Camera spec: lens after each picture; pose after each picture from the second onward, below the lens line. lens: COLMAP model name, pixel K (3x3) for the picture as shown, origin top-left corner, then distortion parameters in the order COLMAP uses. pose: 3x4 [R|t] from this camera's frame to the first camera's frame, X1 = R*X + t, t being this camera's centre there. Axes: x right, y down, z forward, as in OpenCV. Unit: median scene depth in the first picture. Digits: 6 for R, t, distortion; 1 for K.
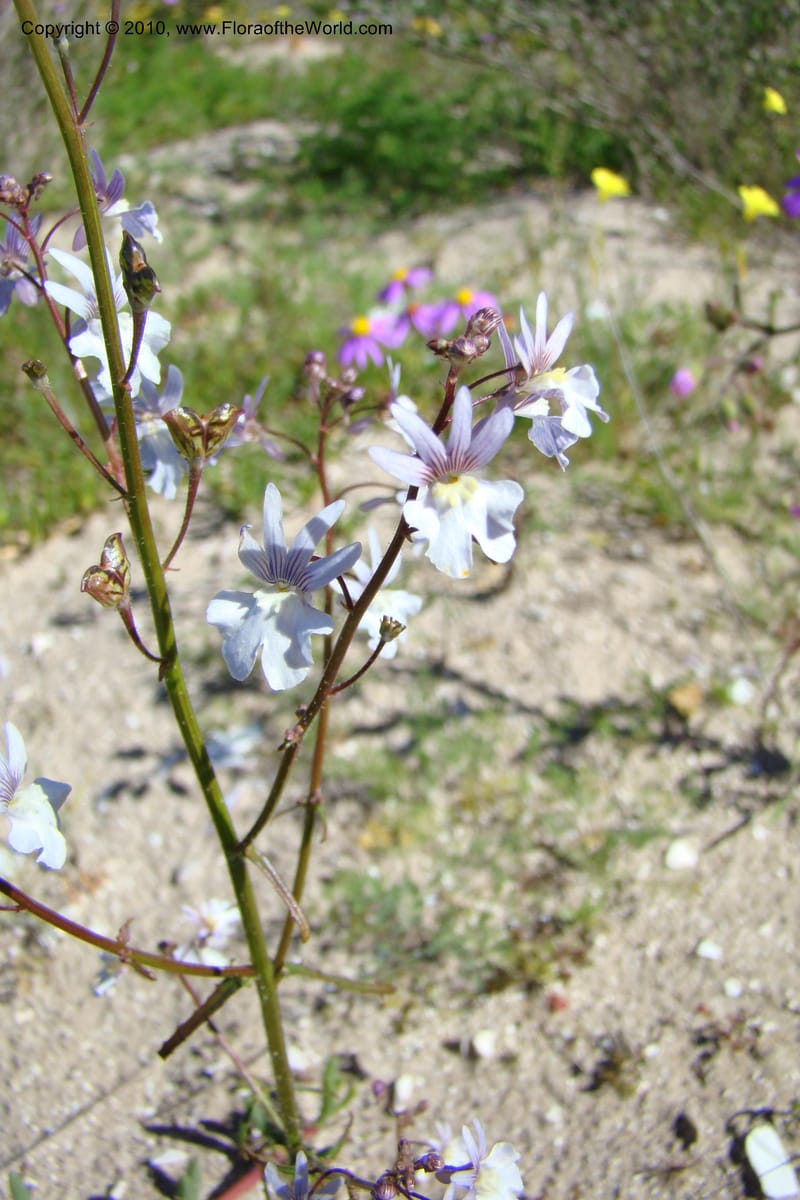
lens RADIAL K [[1084.1, 0, 419.6], [0, 1084.1, 597.1], [0, 0, 1]] dist [-0.165244, 0.083986]
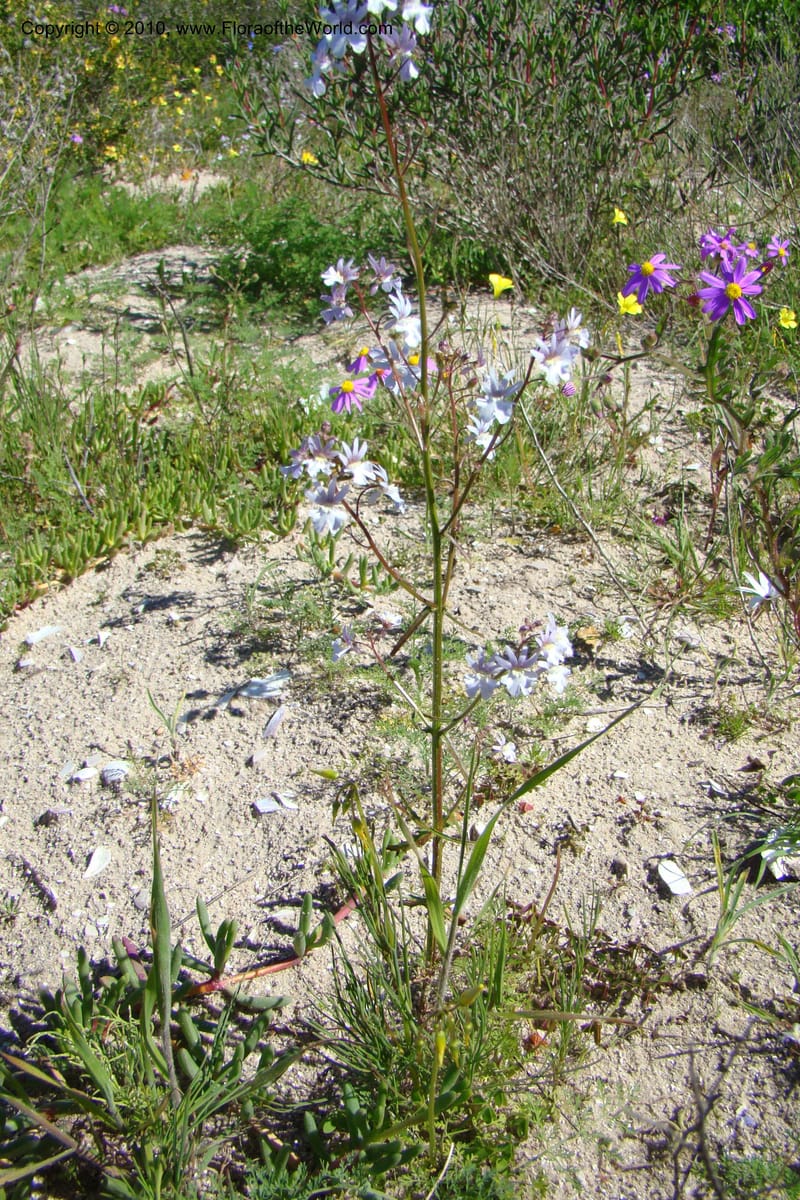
lens RADIAL K [[1102.0, 0, 405.0], [0, 1102.0, 601.6], [0, 0, 1]] dist [-0.180284, 0.101901]
pose [[0.993261, -0.058030, 0.100321, -0.146334], [0.067710, 0.993081, -0.095948, 0.190860], [-0.094059, 0.102094, 0.990318, -0.450274]]
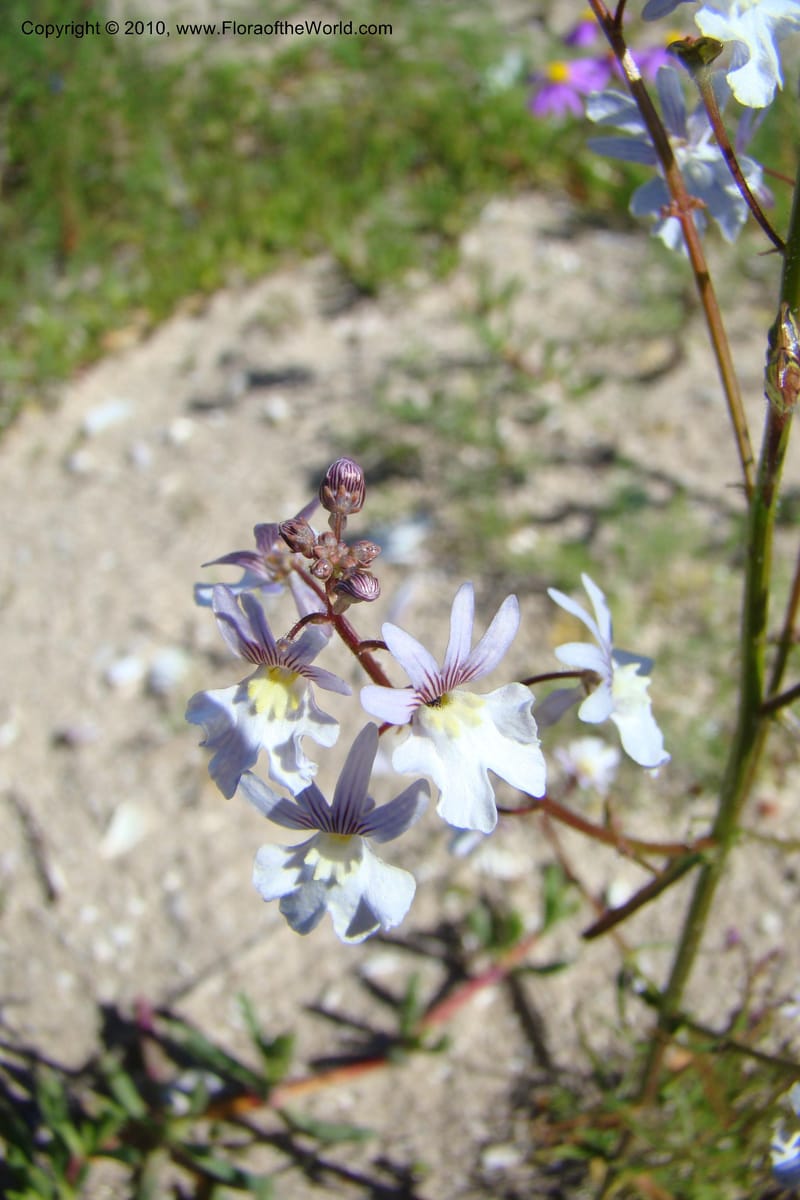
lens RADIAL K [[1068.4, 0, 392.6], [0, 1068.4, 588.4], [0, 0, 1]] dist [-0.134494, 0.013979]
pose [[0.997565, 0.009001, -0.069159, -0.122399], [0.004633, 0.980892, 0.194496, -0.001501], [0.069588, -0.194343, 0.978462, 0.070131]]
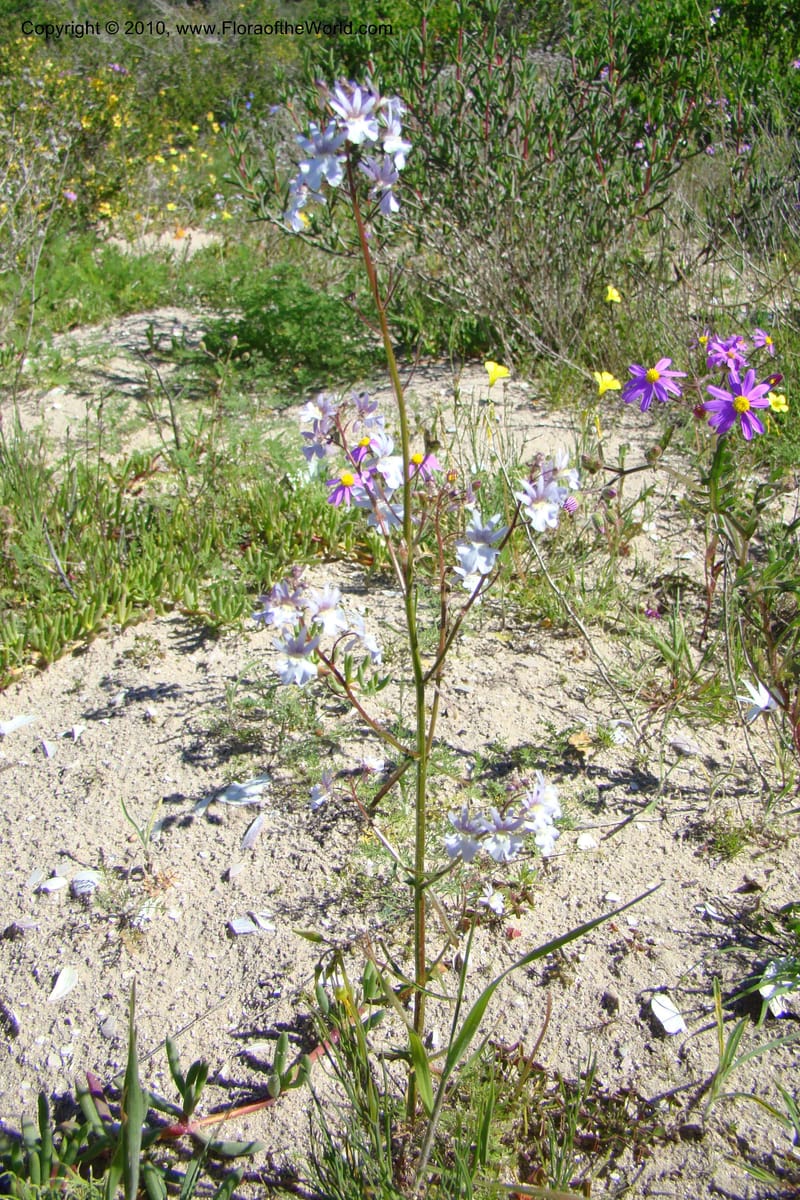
lens RADIAL K [[1100.2, 0, 400.0], [0, 1100.2, 600.0], [0, 0, 1]] dist [-0.178380, 0.097696]
pose [[0.993106, -0.032247, 0.112695, -0.142252], [0.048201, 0.988715, -0.141844, 0.113579], [-0.106849, 0.146298, 0.983453, -0.404122]]
